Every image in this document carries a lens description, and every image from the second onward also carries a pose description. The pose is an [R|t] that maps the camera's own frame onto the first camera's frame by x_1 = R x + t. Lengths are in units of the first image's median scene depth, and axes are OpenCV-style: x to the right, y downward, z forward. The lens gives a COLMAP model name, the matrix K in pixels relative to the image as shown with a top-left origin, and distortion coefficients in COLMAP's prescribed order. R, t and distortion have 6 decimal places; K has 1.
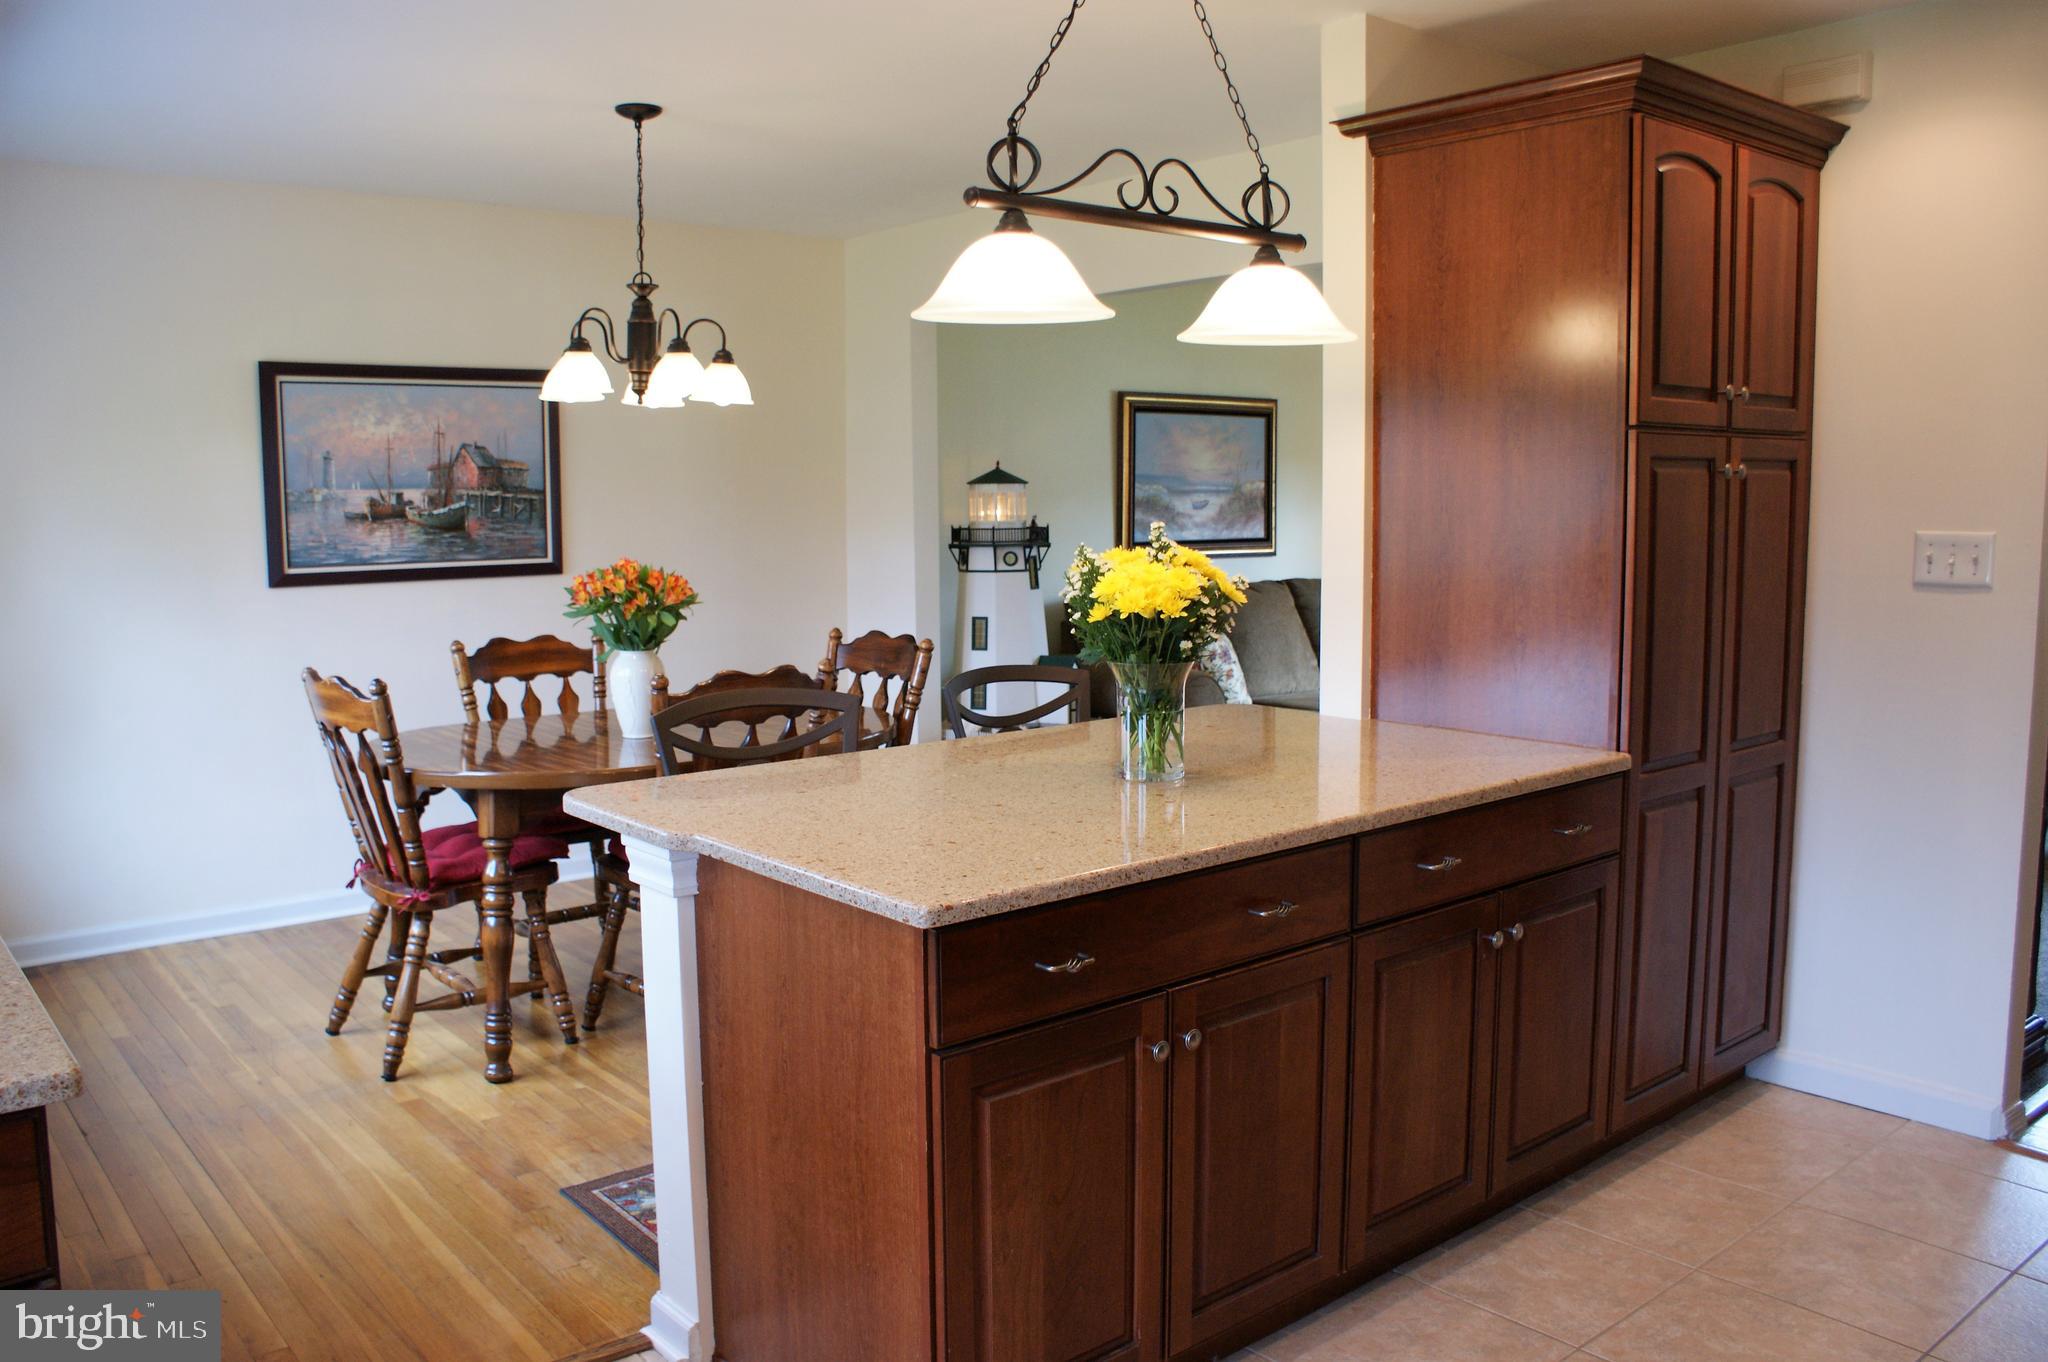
lens RADIAL K [[1621.0, 0, 1016.2], [0, 1621.0, 671.7], [0, 0, 1]] dist [-0.158746, 0.145549]
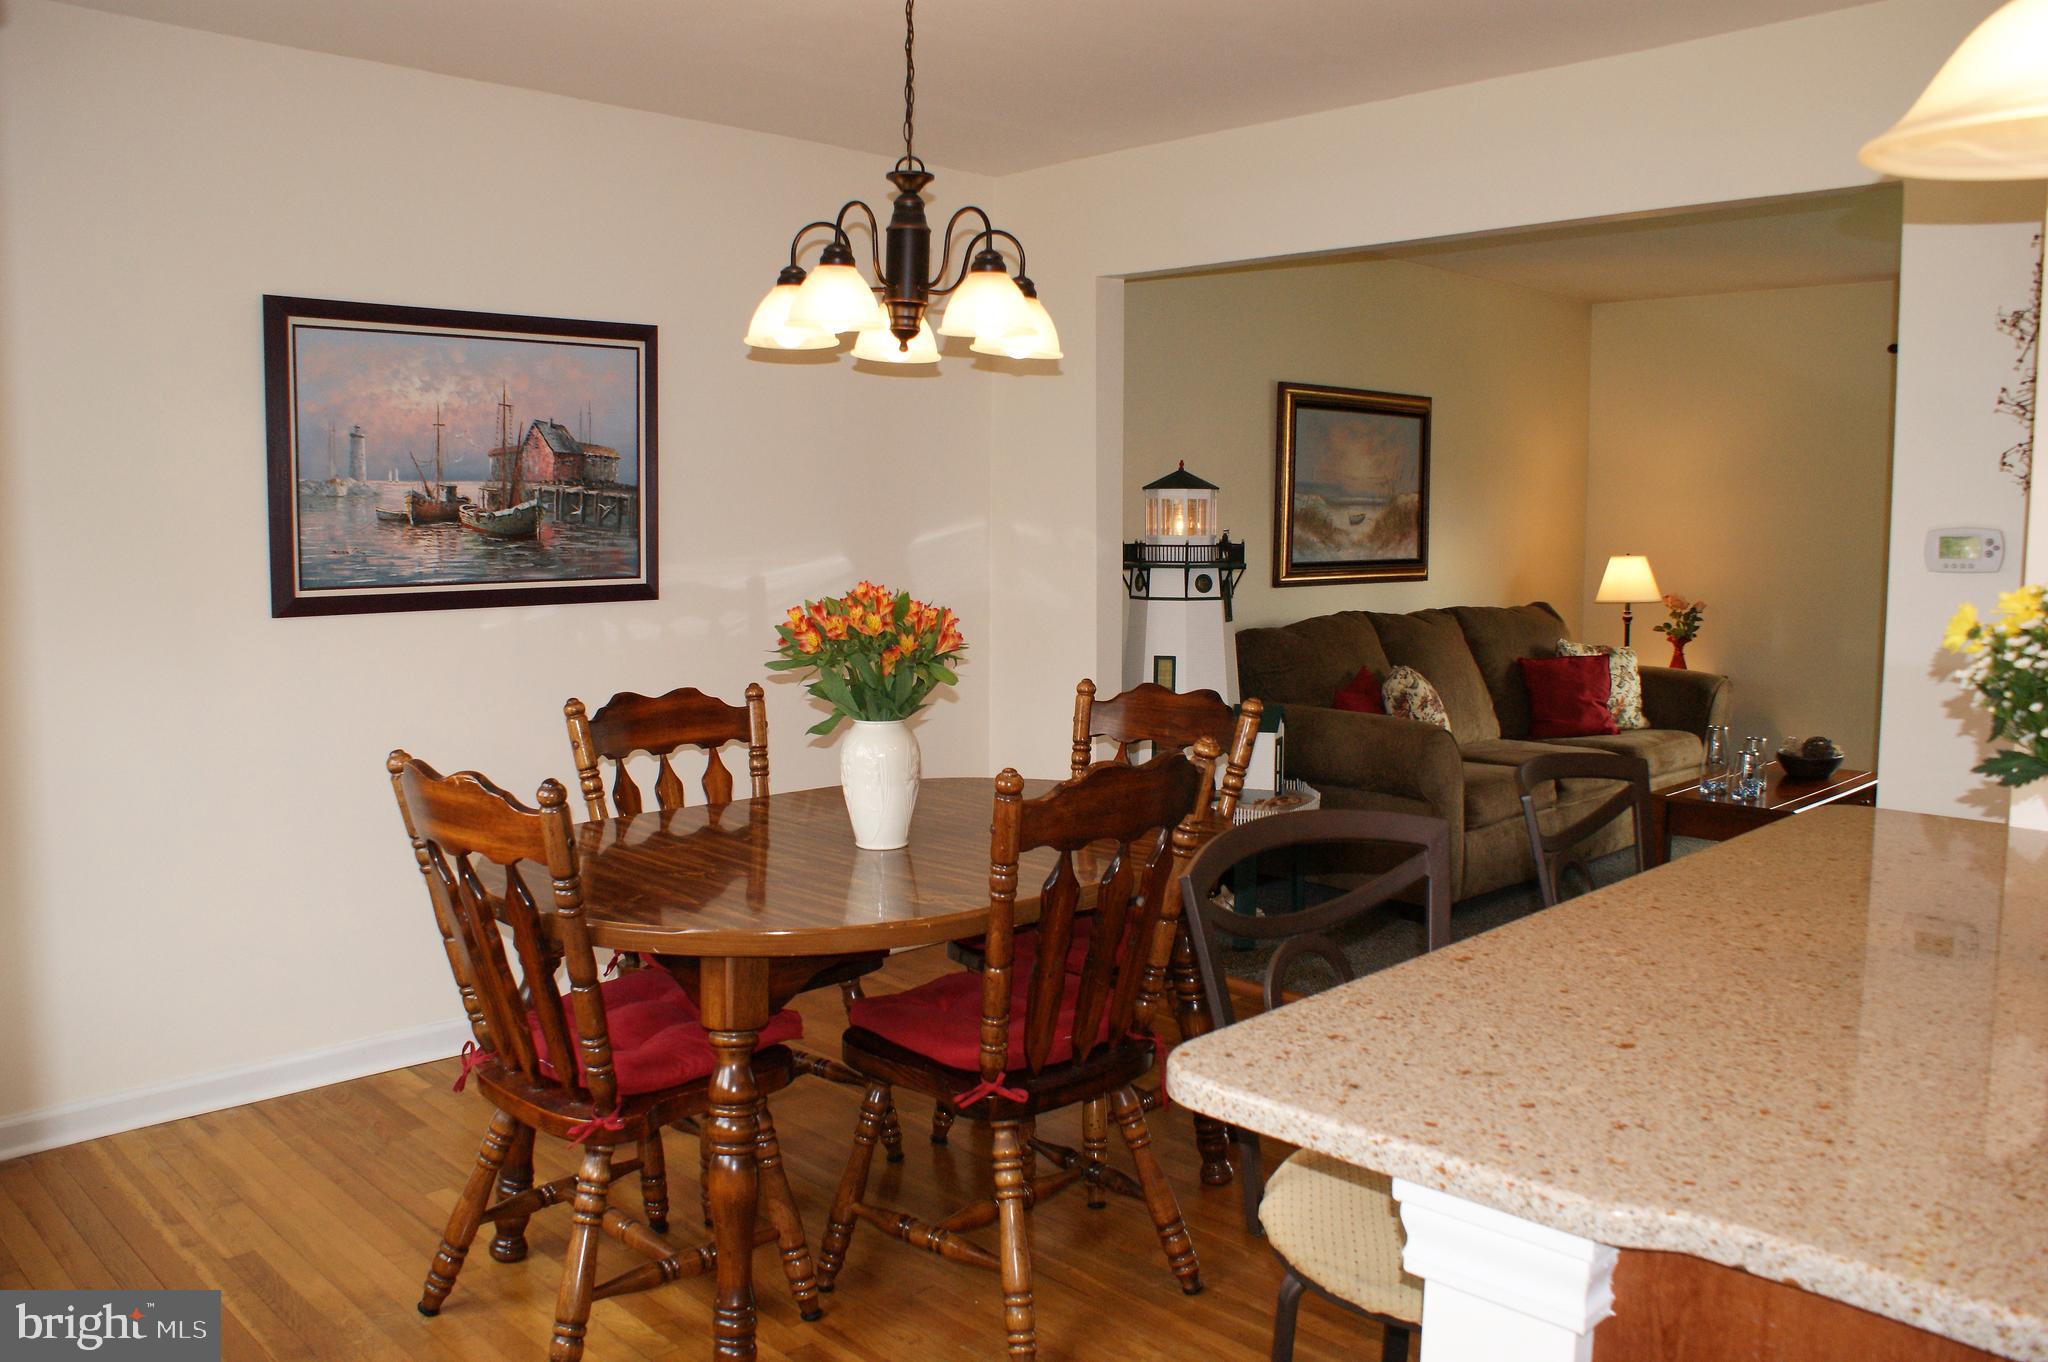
lens RADIAL K [[1621.0, 0, 1016.2], [0, 1621.0, 671.7], [0, 0, 1]] dist [-0.158746, 0.145549]
pose [[0.996692, 0.002347, 0.081243, -0.193636], [-0.001481, 0.999941, -0.010727, -0.021464], [-0.081264, 0.010571, 0.996637, 0.262919]]
